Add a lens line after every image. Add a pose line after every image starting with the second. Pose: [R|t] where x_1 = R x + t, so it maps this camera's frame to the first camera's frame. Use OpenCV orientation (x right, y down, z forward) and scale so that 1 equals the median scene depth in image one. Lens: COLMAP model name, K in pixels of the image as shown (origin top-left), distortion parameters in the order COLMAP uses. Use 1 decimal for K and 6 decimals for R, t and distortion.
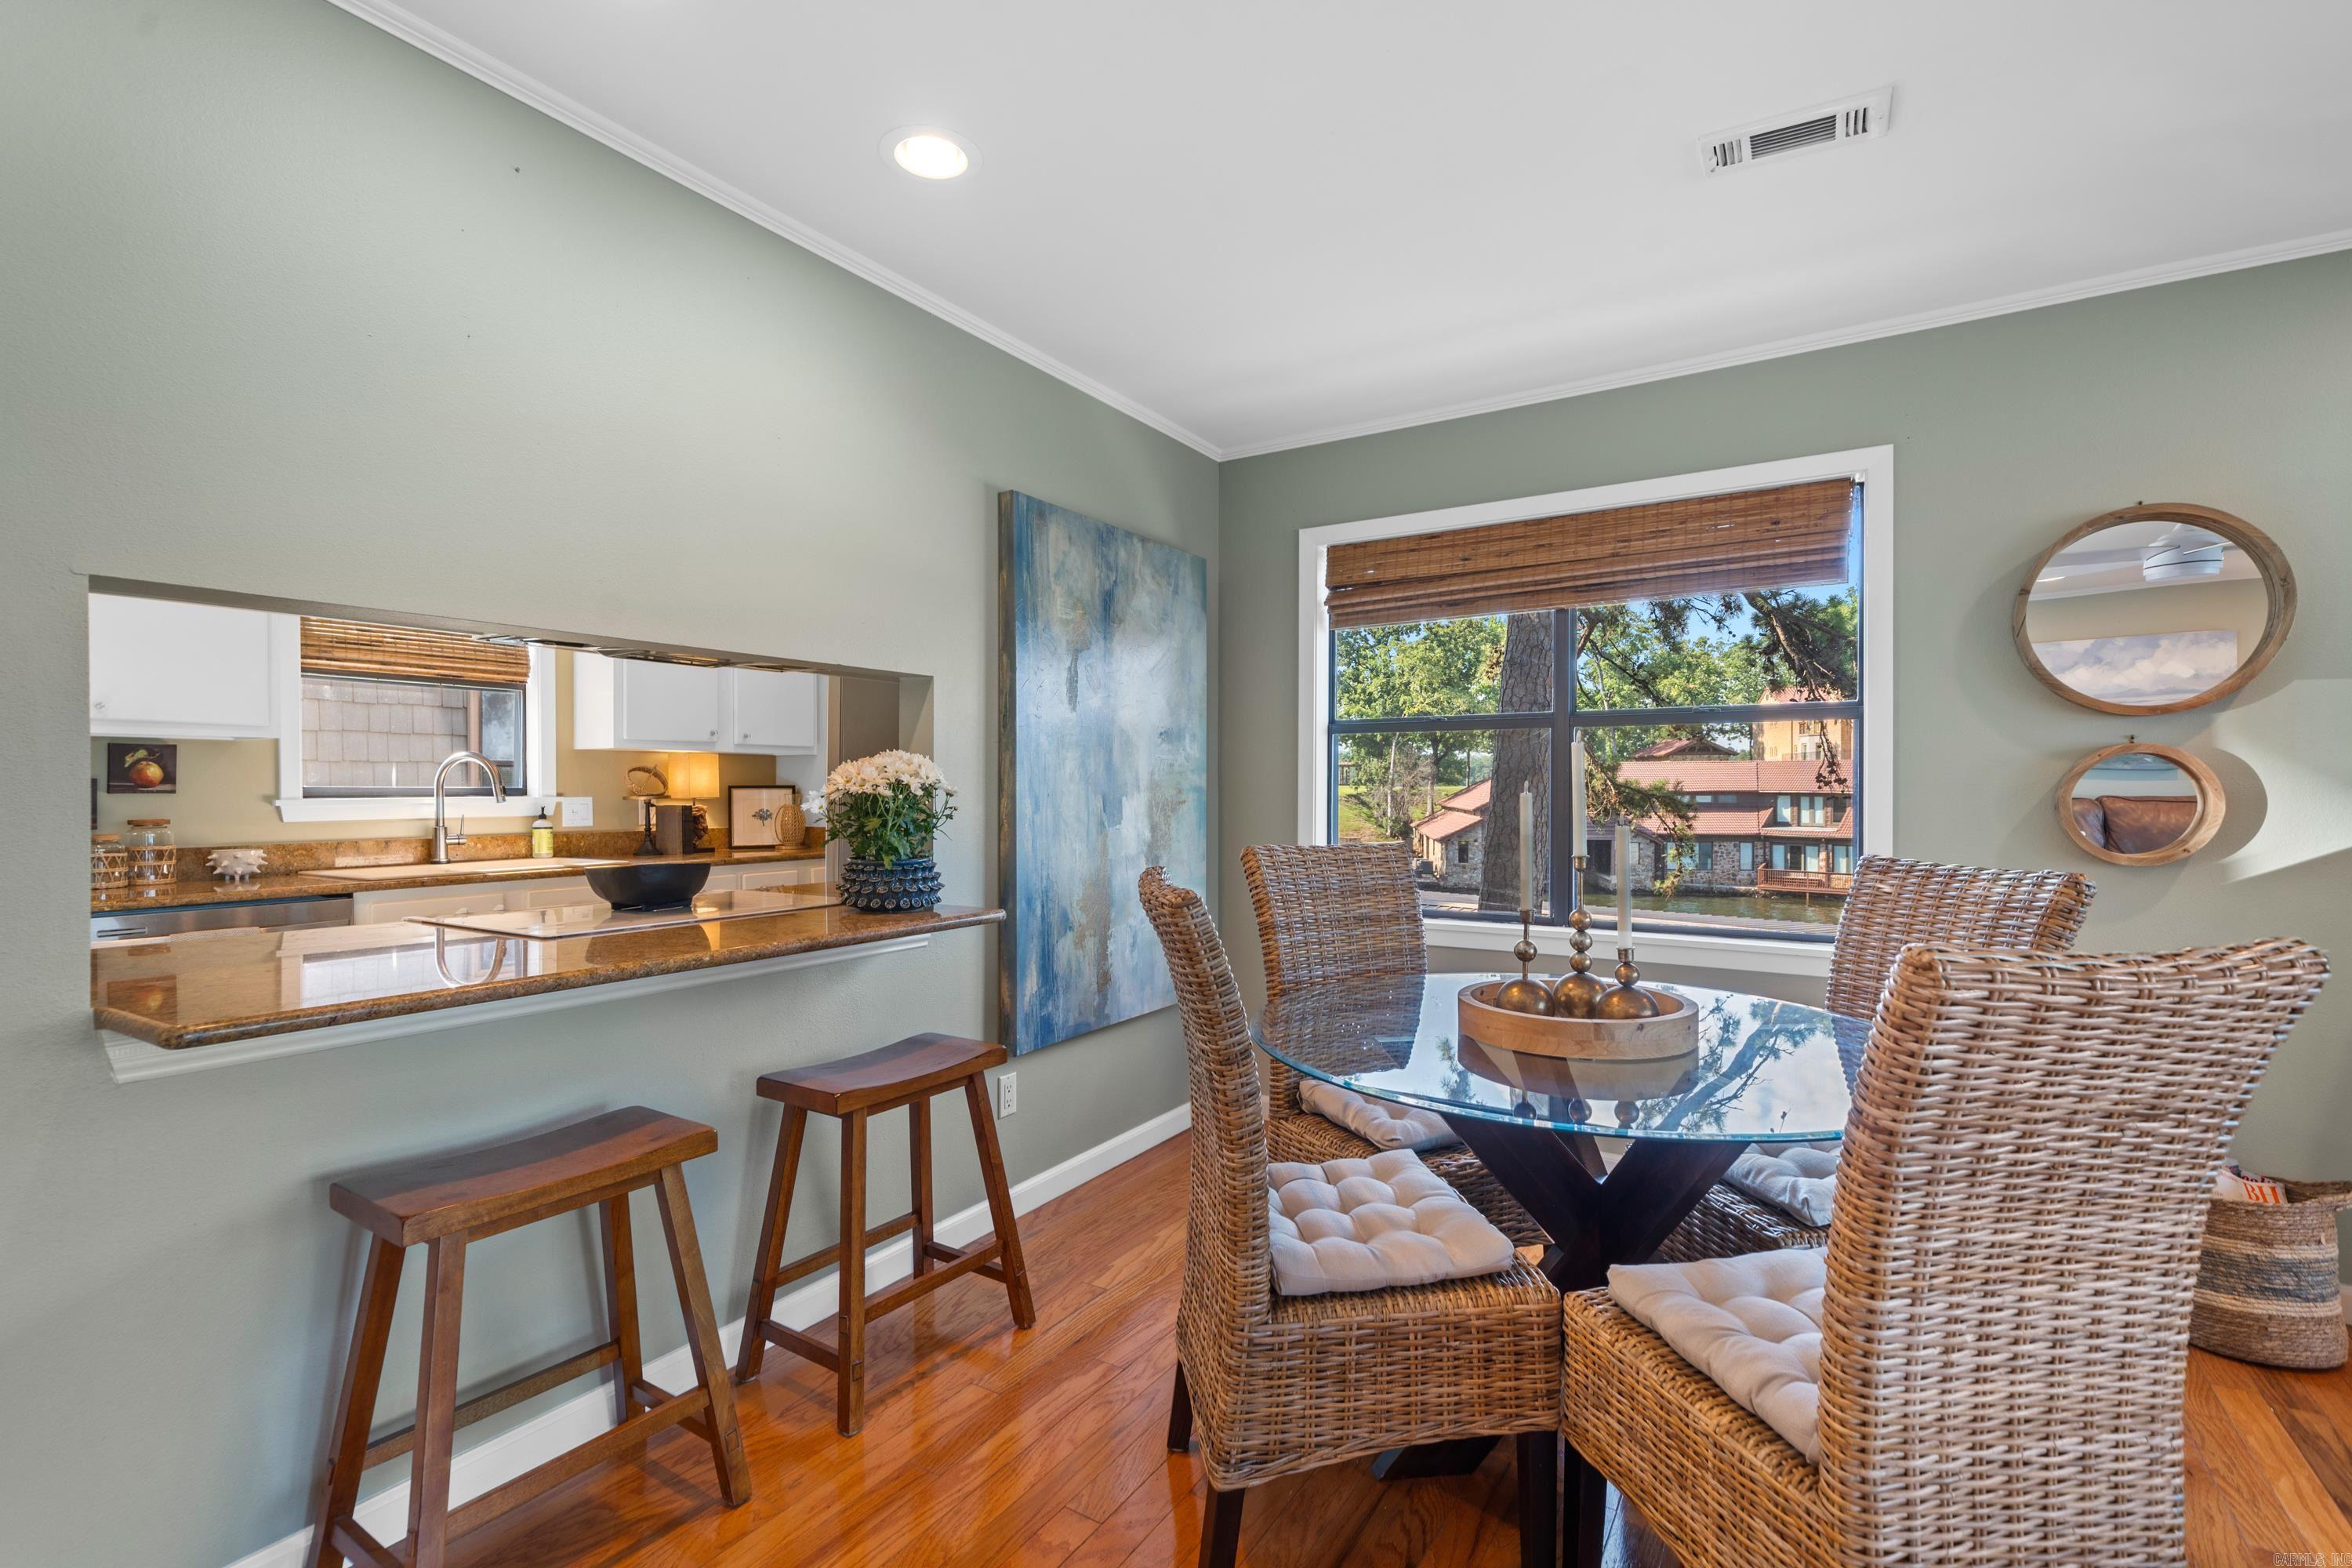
lens RADIAL K [[1041.3, 0, 1181.3], [0, 1041.3, 797.8], [0, 0, 1]] dist [-0.000995, 0.001253]
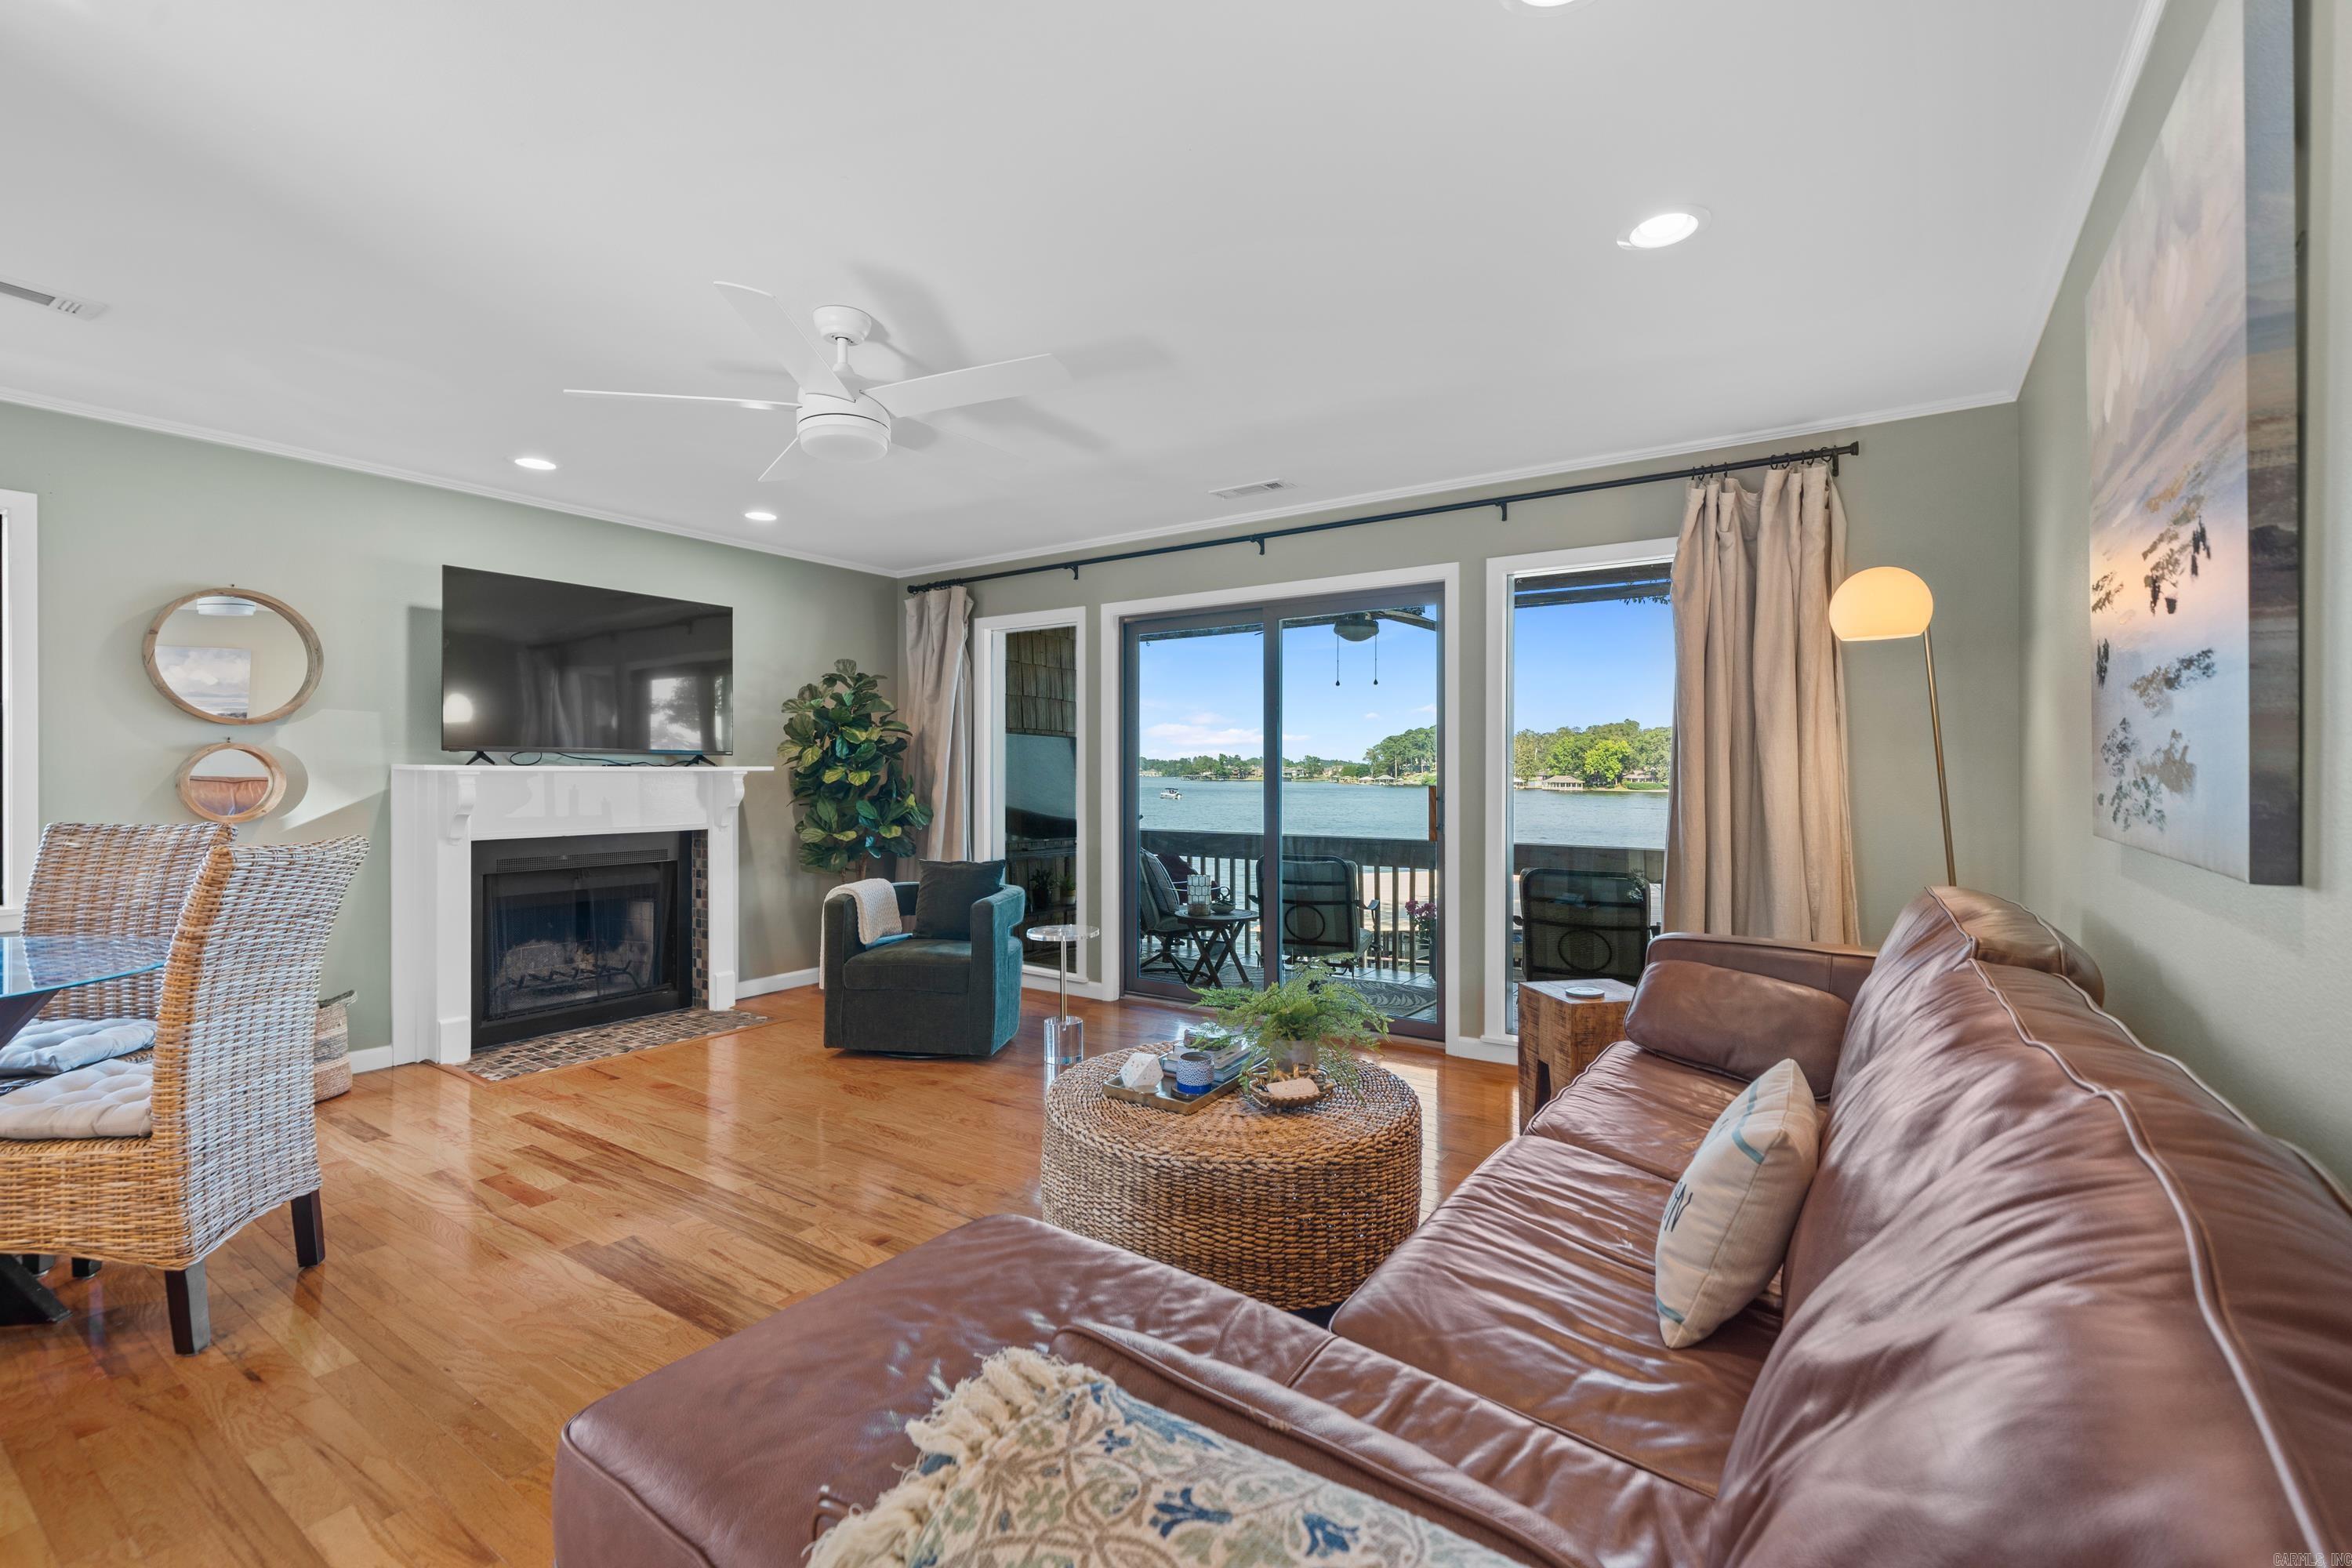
lens RADIAL K [[1041.3, 0, 1170.5], [0, 1041.3, 767.7], [0, 0, 1]] dist [-0.000995, 0.001253]
pose [[0.034525, 0.002227, 0.999401, -0.436640], [0.009512, 0.999951, -0.002557, 0.001103], [-0.999359, 0.009594, 0.034502, -0.332260]]
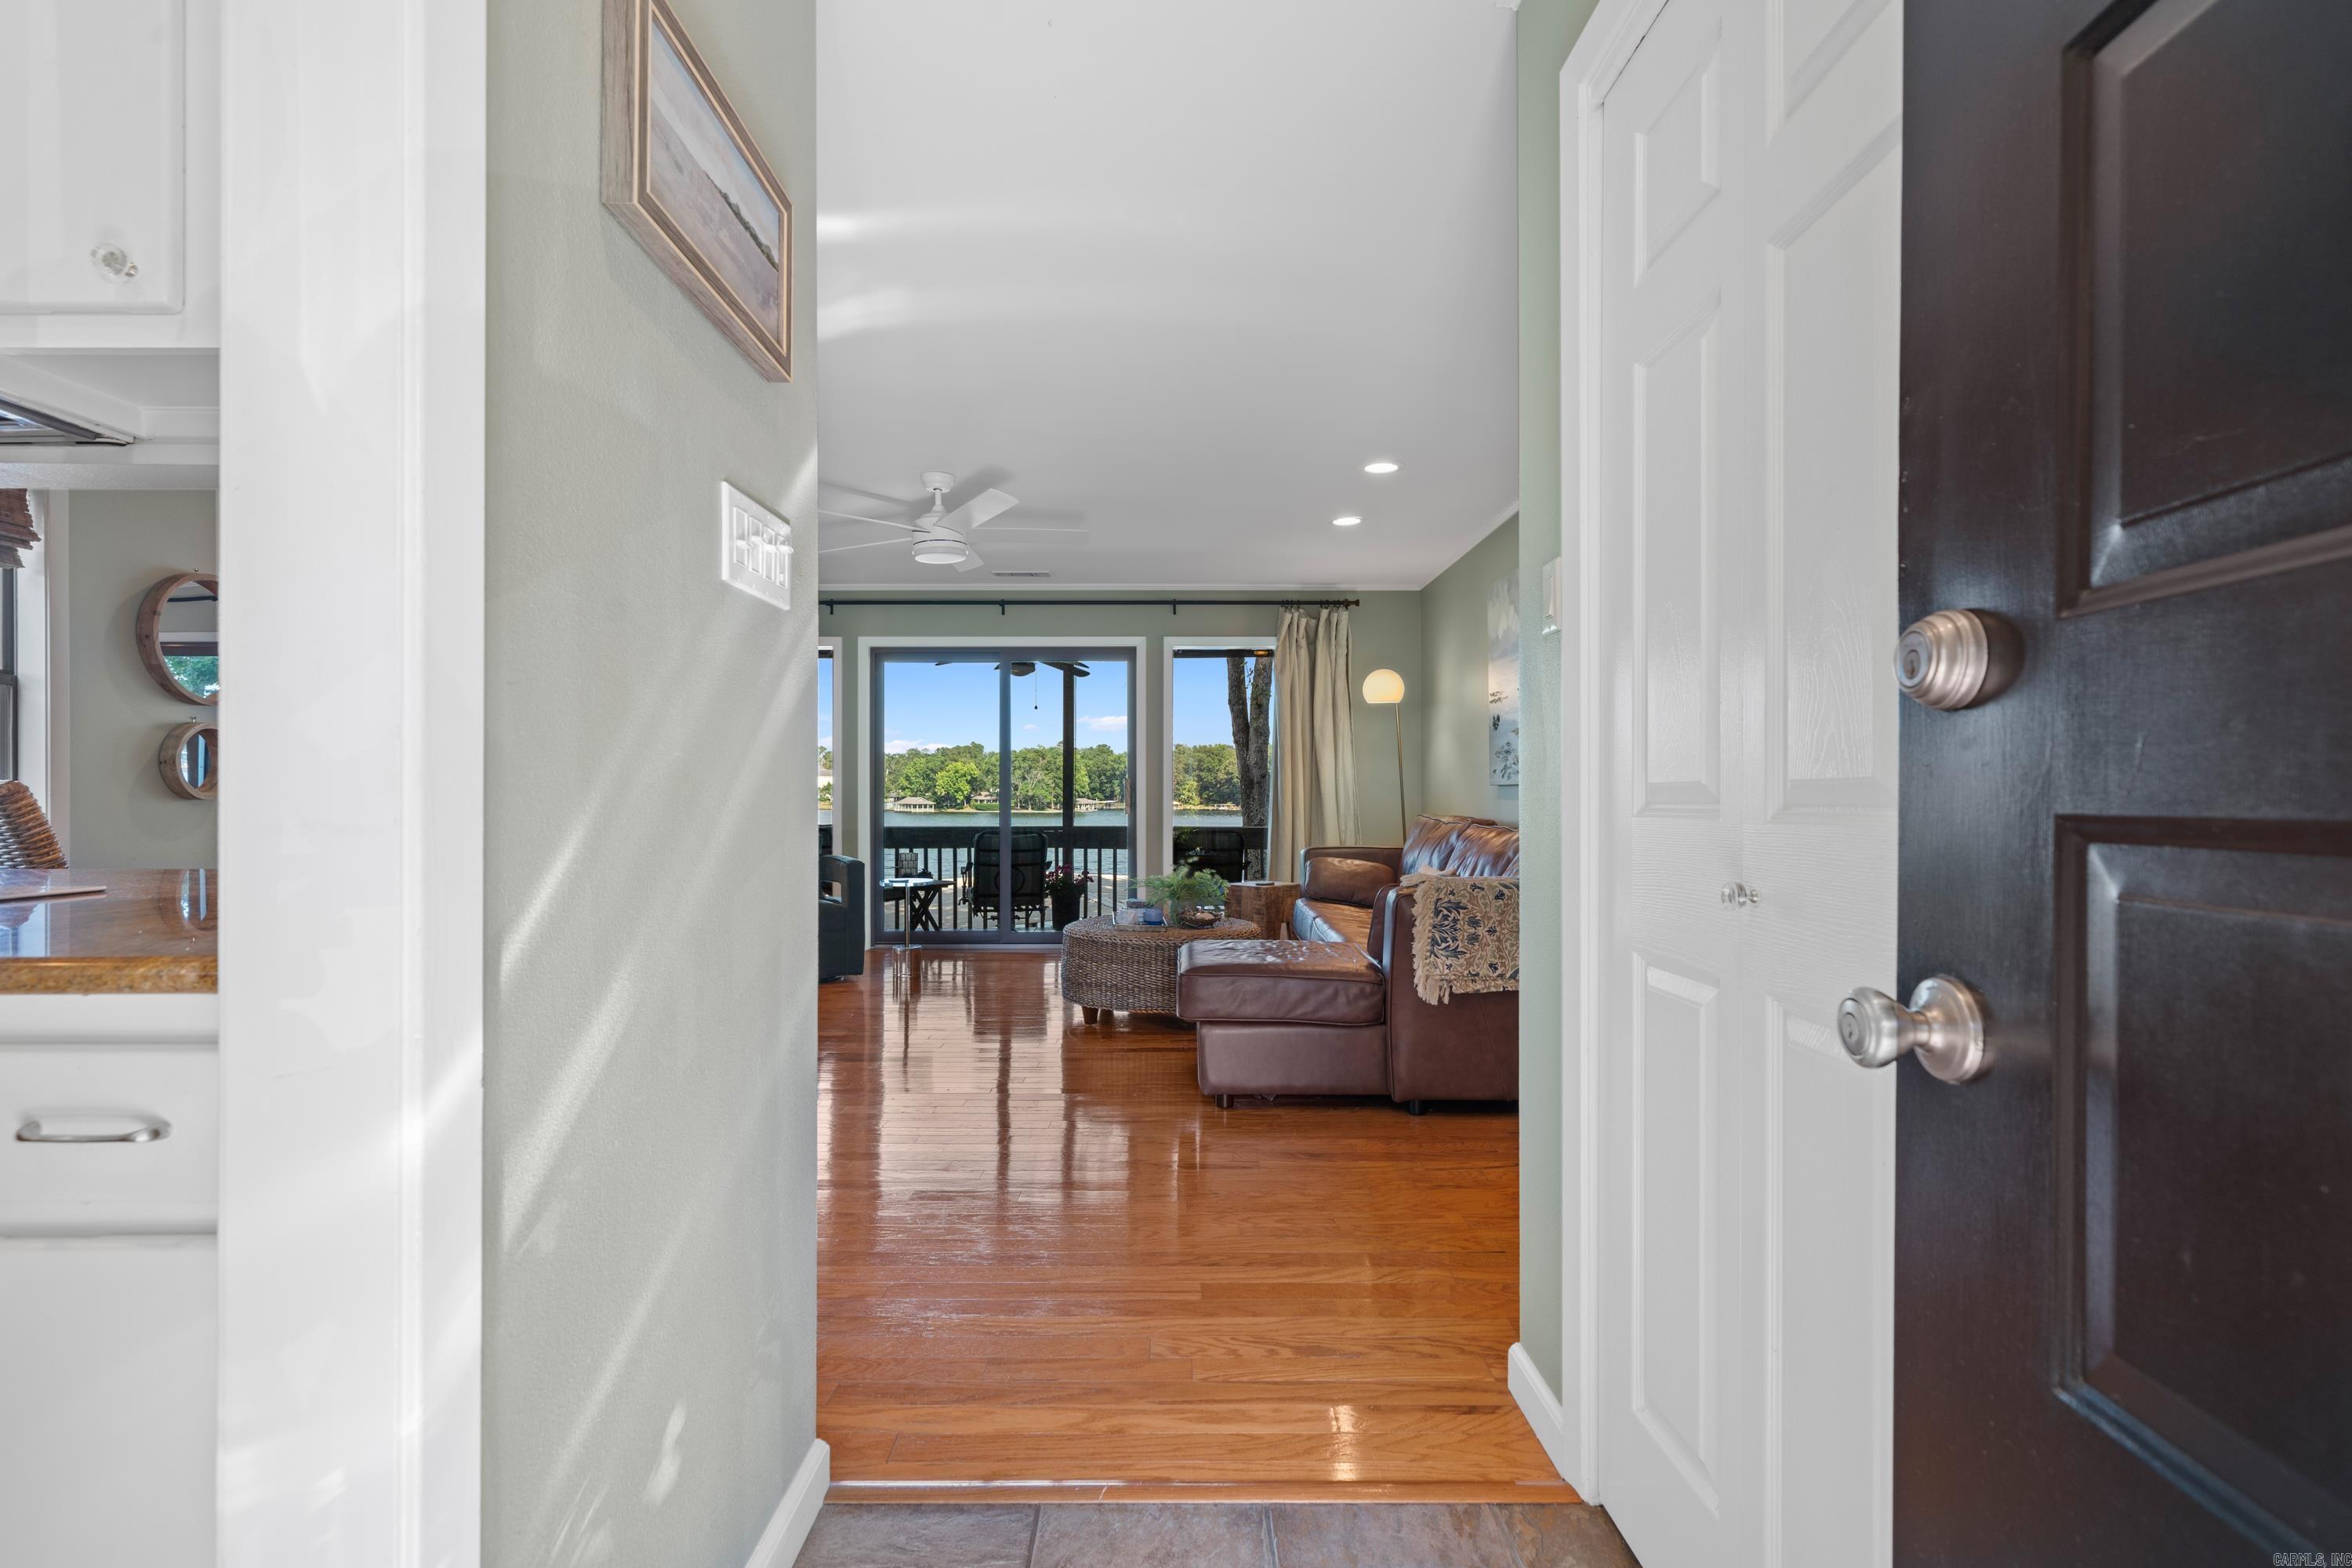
lens RADIAL K [[1085.7, 0, 1187.0], [0, 1085.7, 791.8], [0, 0, 1]] dist [-0.001726, -0.000650]
pose [[-0.545572, 0.000365, 0.838064, -1.001410], [0.008066, 0.999956, 0.004816, 0.044056], [-0.838025, 0.009387, -0.545551, 0.504590]]
